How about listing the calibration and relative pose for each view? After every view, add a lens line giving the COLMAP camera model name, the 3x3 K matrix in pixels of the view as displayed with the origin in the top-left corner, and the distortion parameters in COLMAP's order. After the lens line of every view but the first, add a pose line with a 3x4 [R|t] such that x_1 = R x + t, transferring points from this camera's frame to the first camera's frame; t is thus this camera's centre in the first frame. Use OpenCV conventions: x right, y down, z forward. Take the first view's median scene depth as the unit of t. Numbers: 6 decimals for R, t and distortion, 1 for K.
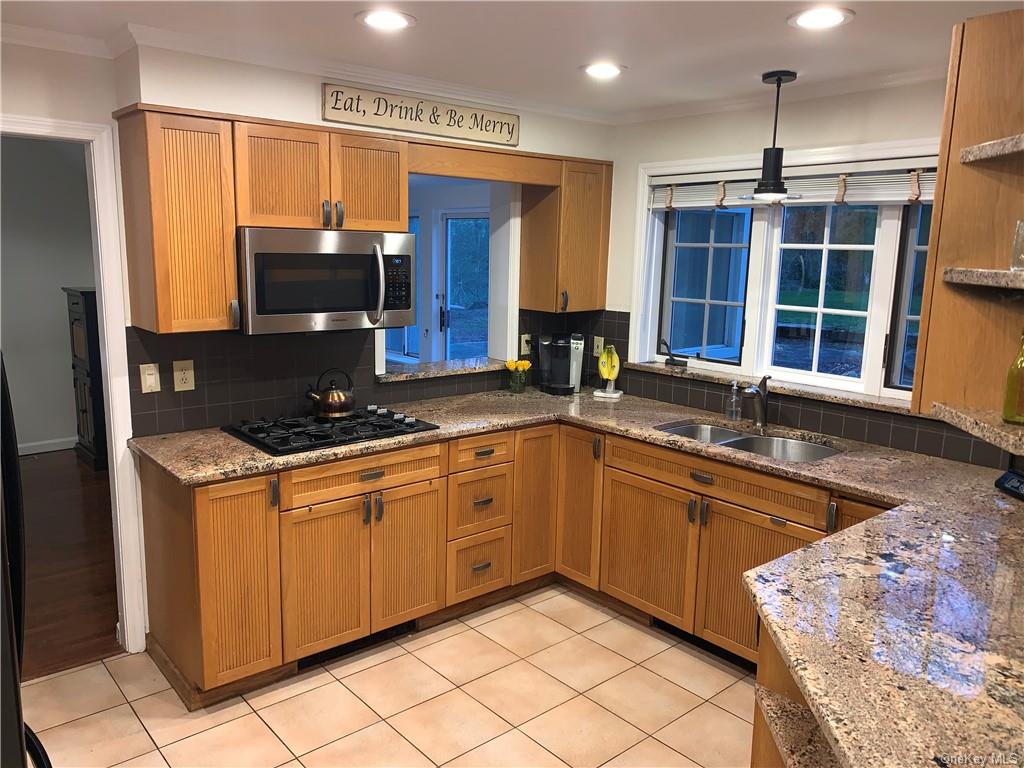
lens RADIAL K [[768.5, 0, 513.9], [0, 768.5, 389.8], [0, 0, 1]] dist [-0.107295, 0.000413]
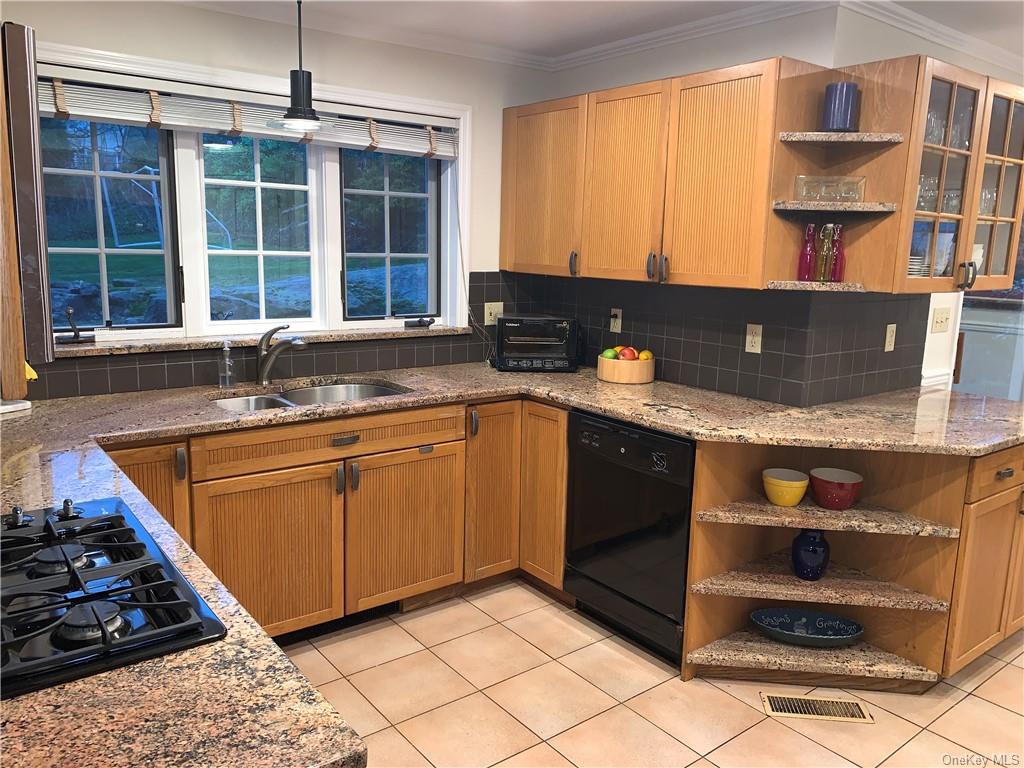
lens RADIAL K [[794.0, 0, 514.2], [0, 794.0, 356.4], [0, 0, 1]] dist [-0.000247, -0.001900]
pose [[0.050369, -0.170538, 0.984063, -0.656686], [0.147478, 0.975782, 0.161554, -0.105000], [-0.987782, 0.136990, 0.074300, 0.714300]]
